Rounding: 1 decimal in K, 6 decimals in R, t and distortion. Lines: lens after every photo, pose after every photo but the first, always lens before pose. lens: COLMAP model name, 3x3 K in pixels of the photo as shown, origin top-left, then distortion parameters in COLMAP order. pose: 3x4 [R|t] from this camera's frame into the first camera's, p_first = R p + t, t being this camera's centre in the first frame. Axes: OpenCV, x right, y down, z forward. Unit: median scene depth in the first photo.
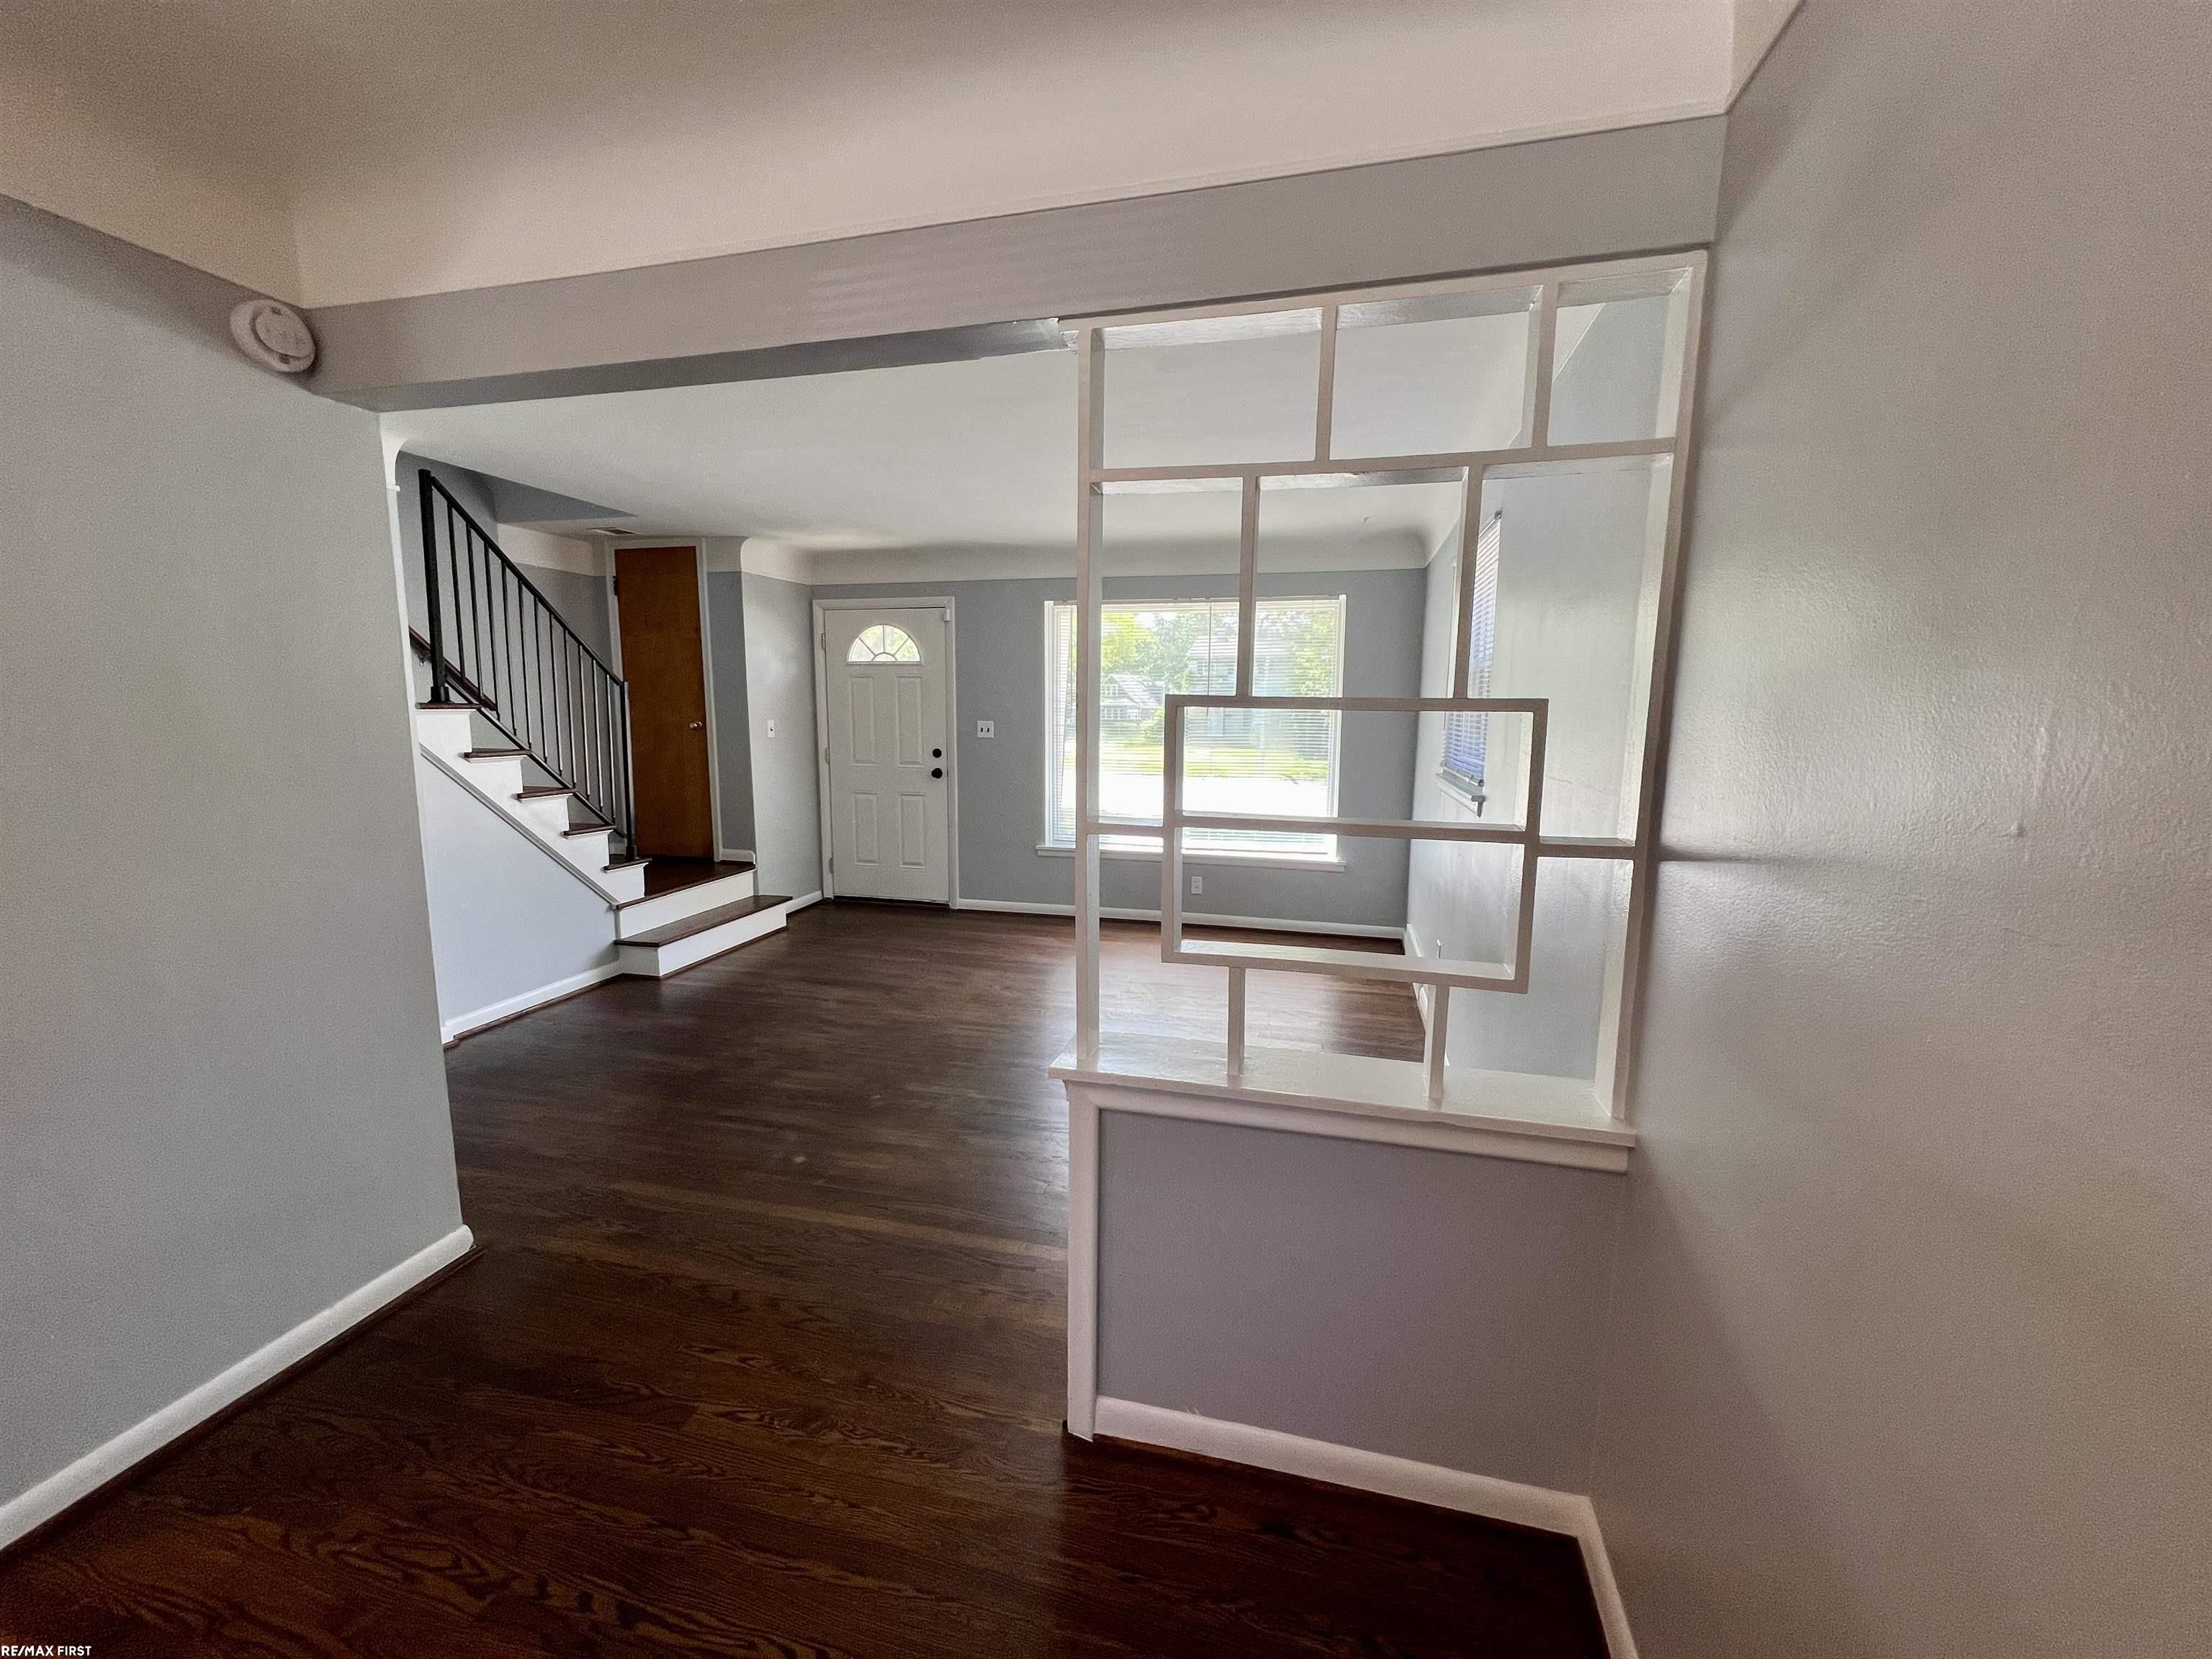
lens RADIAL K [[885.4, 0, 1108.4], [0, 885.4, 834.7], [0, 0, 1]] dist [0.000084, 0.000812]
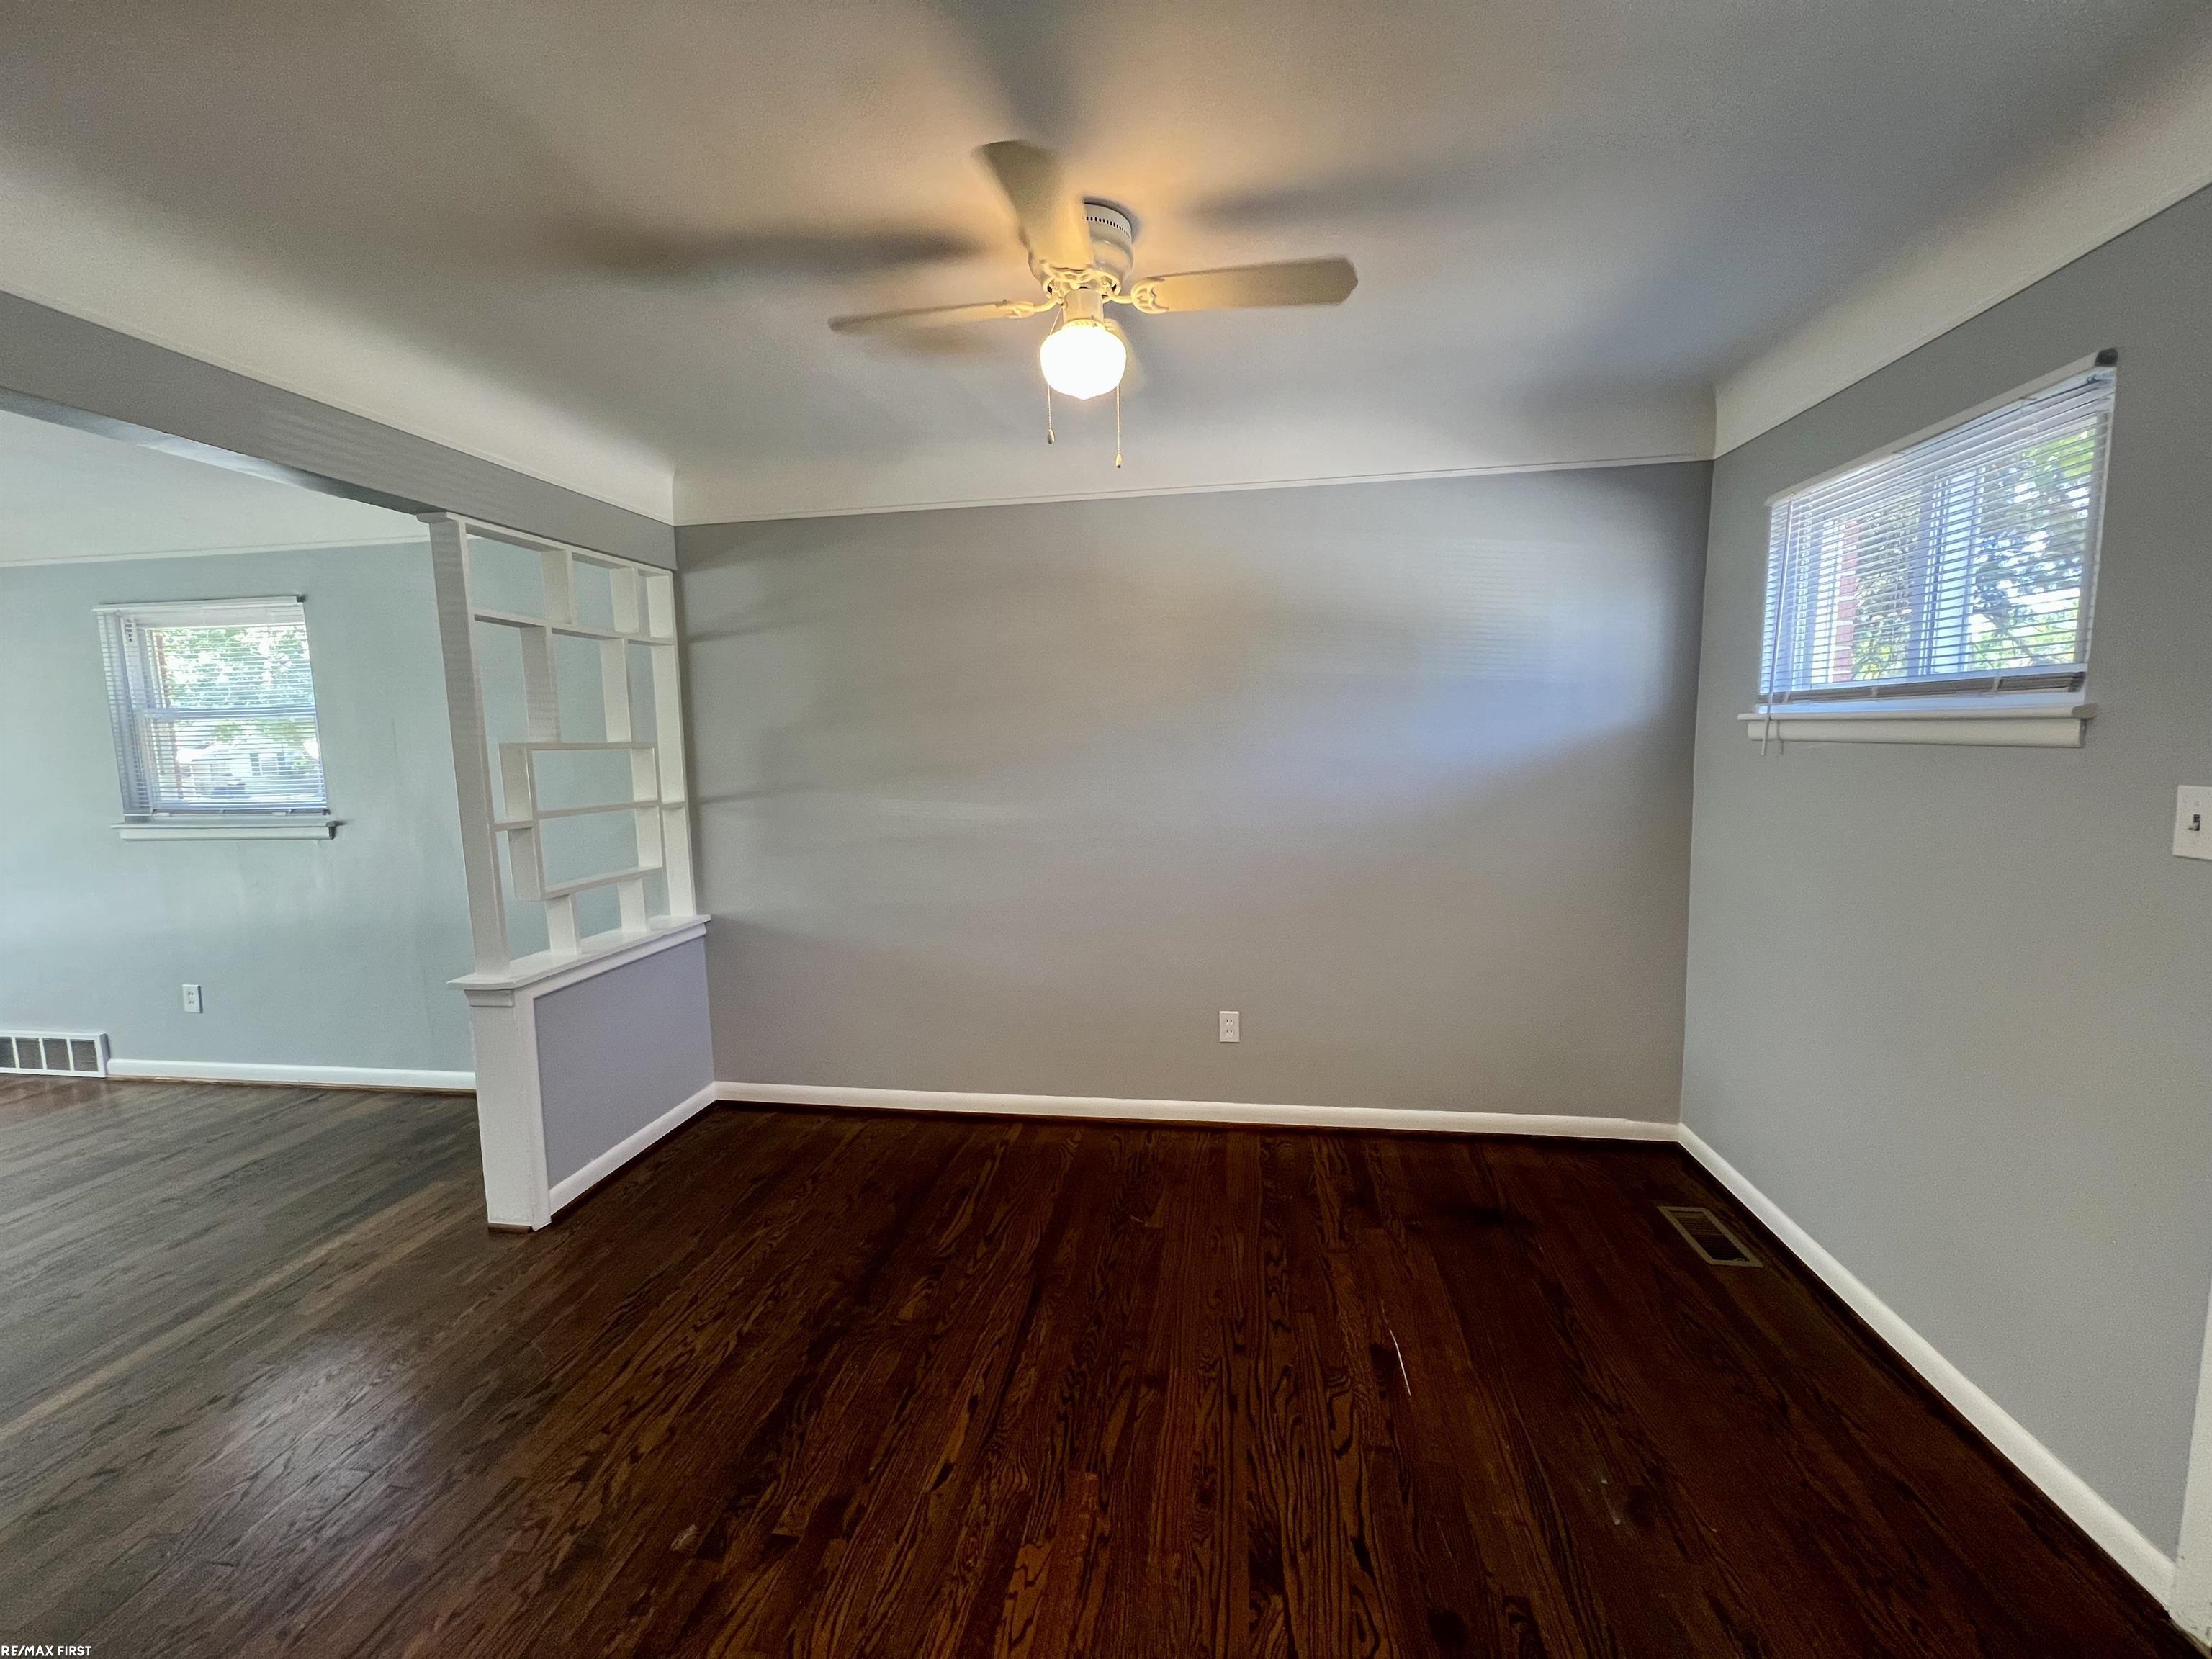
lens RADIAL K [[885.4, 0, 1108.4], [0, 885.4, 834.7], [0, 0, 1]] dist [0.000084, 0.000812]
pose [[-0.100400, -0.120758, 0.987592, -0.494061], [0.160538, 0.977634, 0.135861, -0.010830], [-0.981910, 0.172187, -0.078768, 0.014342]]
